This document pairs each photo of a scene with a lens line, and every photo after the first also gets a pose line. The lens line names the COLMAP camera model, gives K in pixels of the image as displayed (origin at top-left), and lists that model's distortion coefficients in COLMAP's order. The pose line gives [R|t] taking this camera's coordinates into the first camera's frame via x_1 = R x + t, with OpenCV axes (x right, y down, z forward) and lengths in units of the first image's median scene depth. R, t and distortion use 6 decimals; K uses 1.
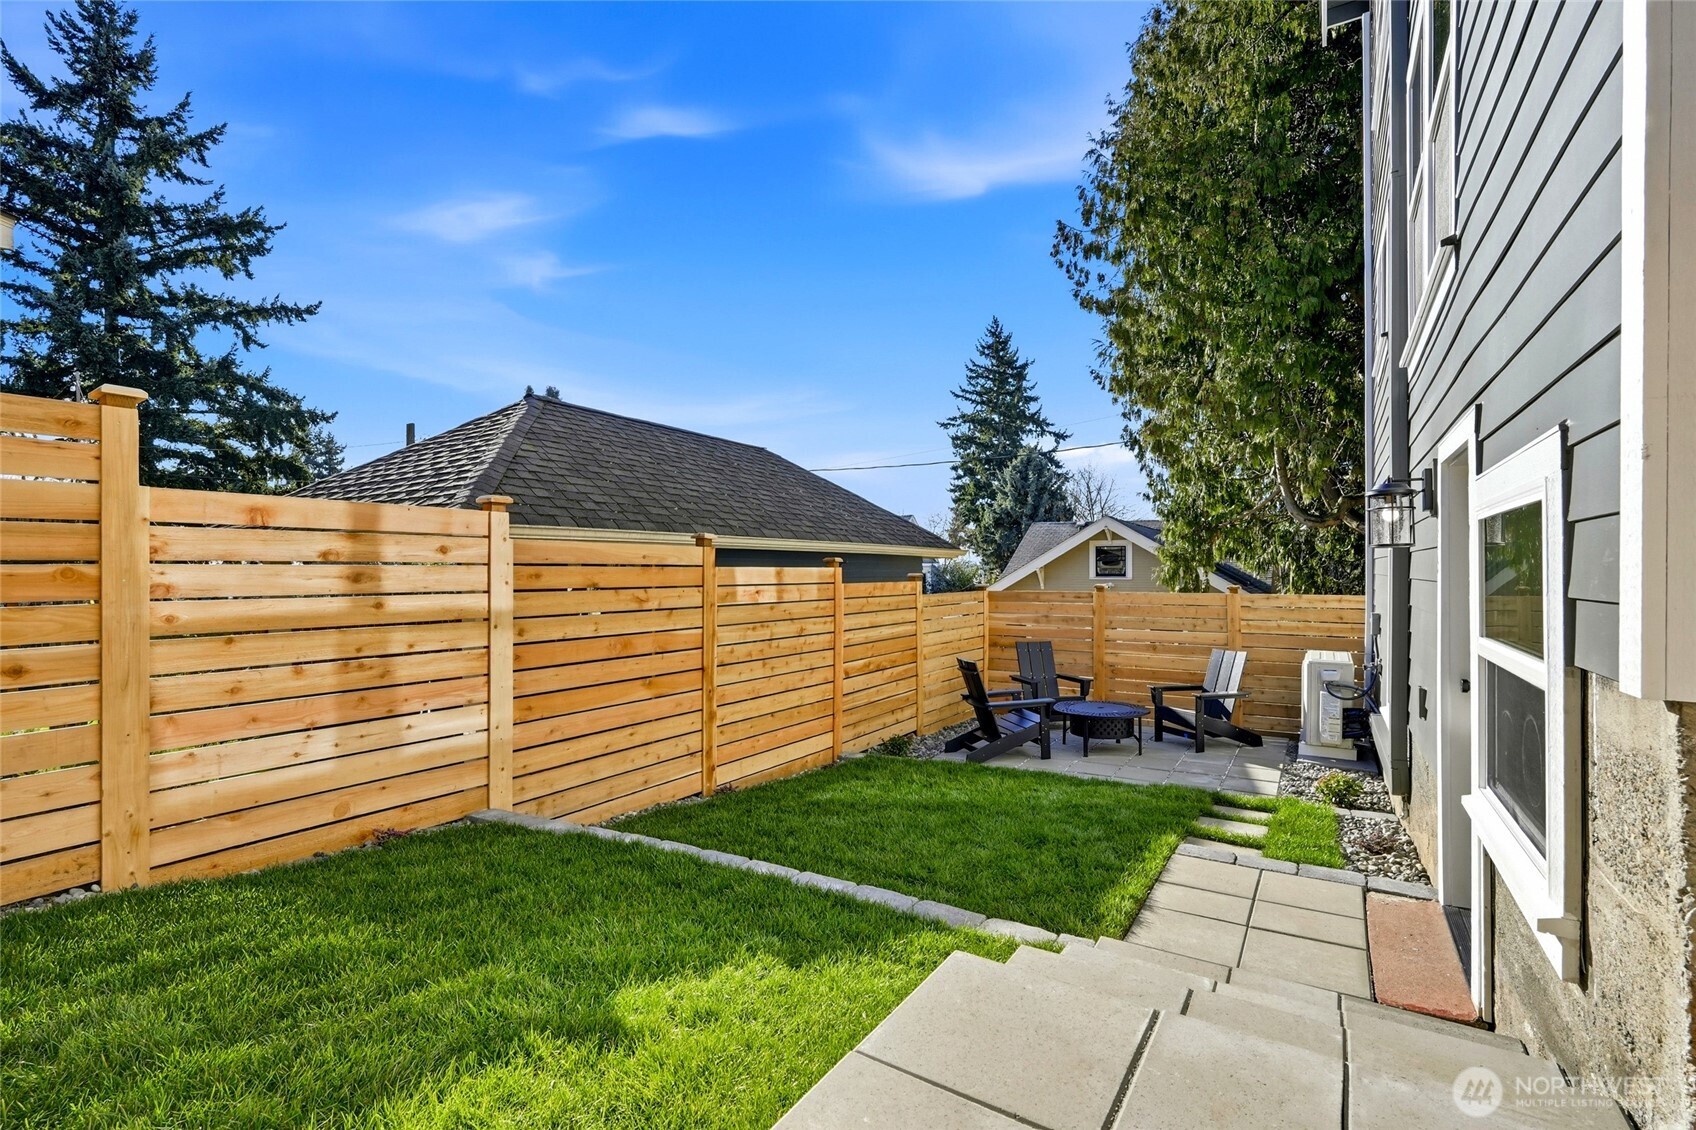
lens RADIAL K [[773.8, 0, 850.8], [0, 773.8, 558.2], [0, 0, 1]] dist [-0.004581, 0.003319]
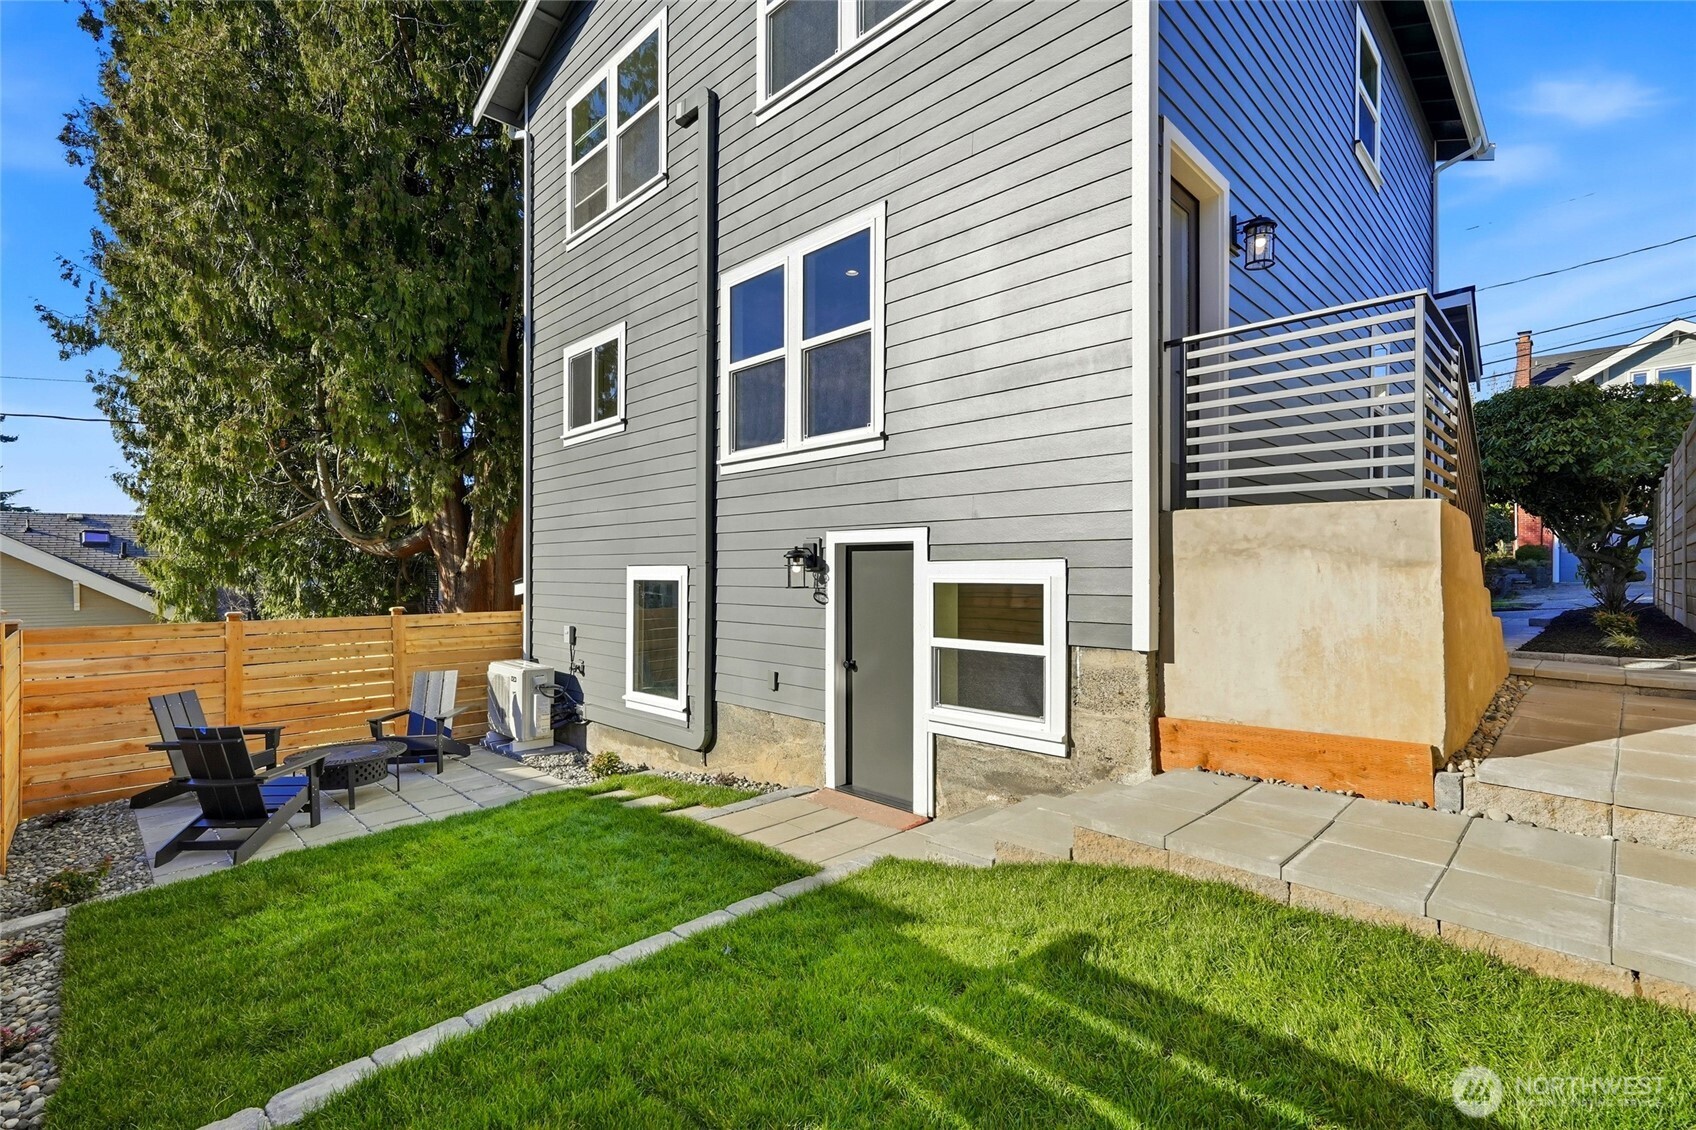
lens RADIAL K [[773.8, 0, 843.0], [0, 773.8, 574.1], [0, 0, 1]] dist [-0.004581, 0.003319]
pose [[0.222453, 0.000700, 0.974943, -0.267993], [-0.014701, 0.999888, 0.002637, -0.014189], [-0.974833, -0.014919, 0.222439, 0.160126]]
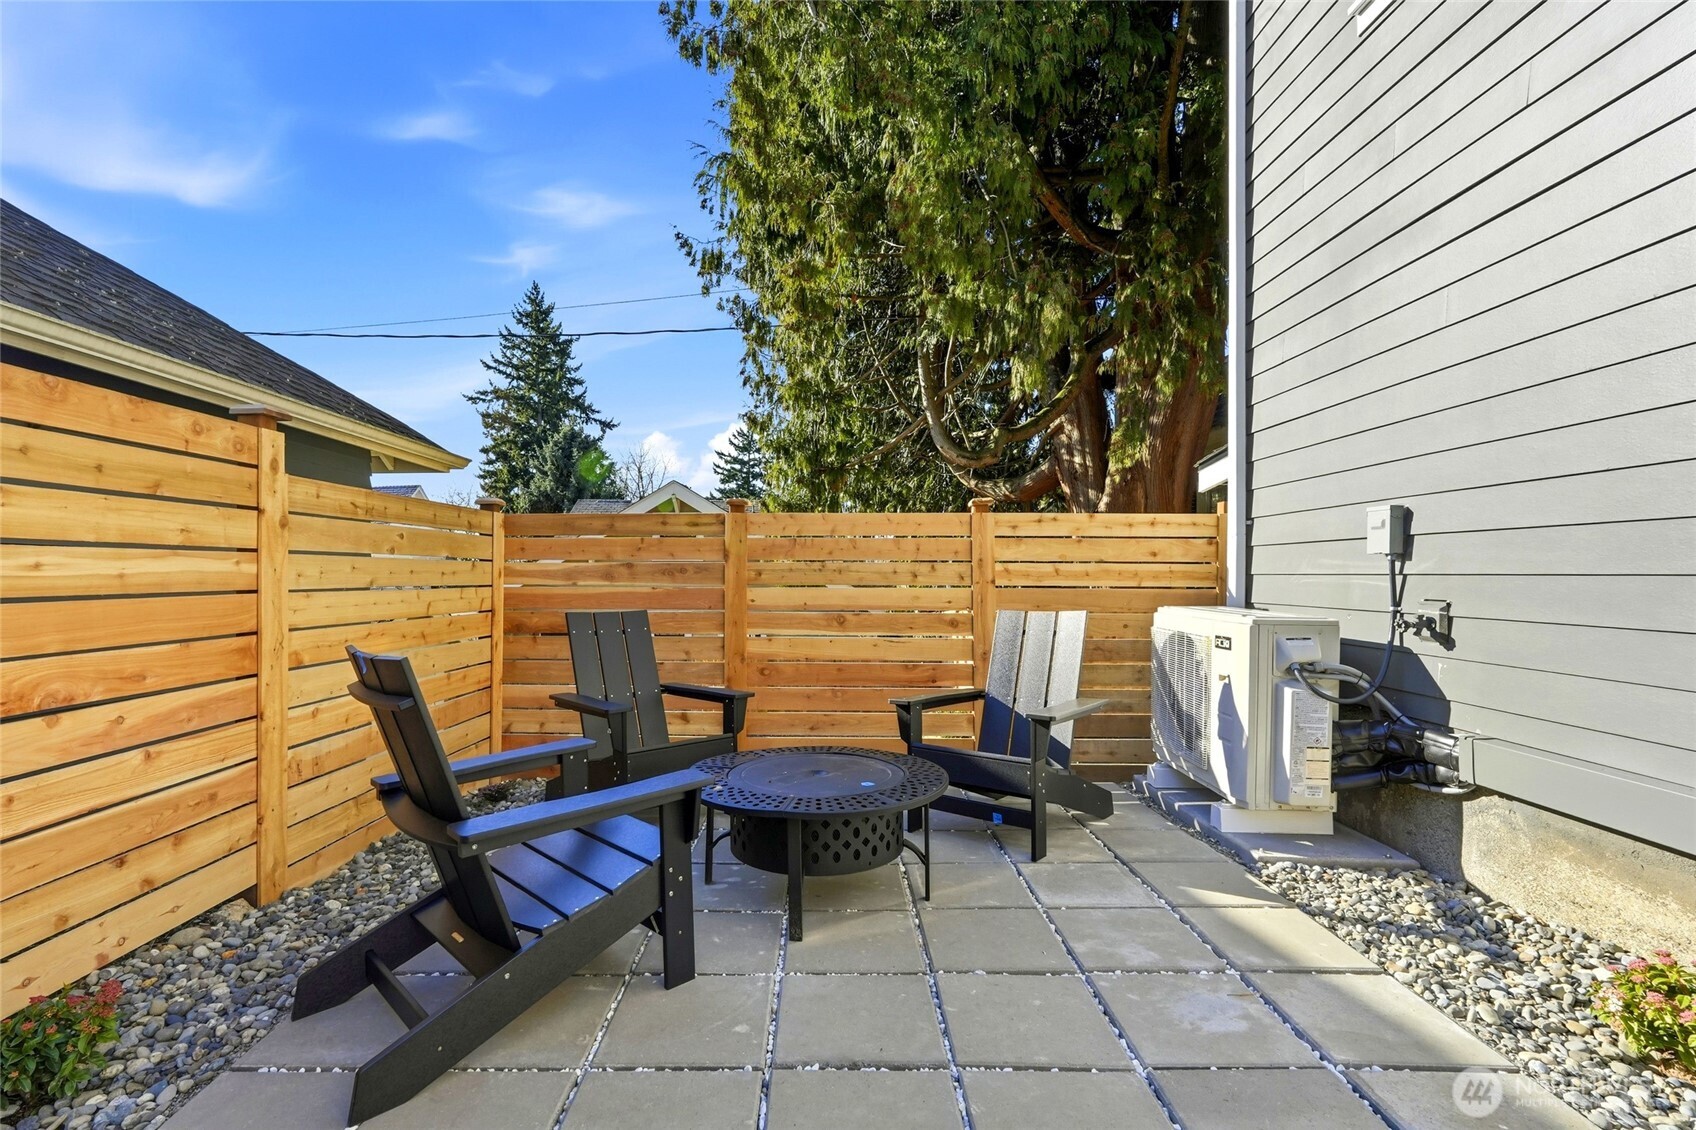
lens RADIAL K [[773.8, 0, 795.9], [0, 773.8, 569.5], [0, 0, 1]] dist [-0.004581, 0.003319]
pose [[0.871741, 0.009363, 0.489877, 0.090654], [-0.011820, 0.999928, 0.001923, 0.063860], [-0.489824, -0.007466, 0.871789, 0.447056]]
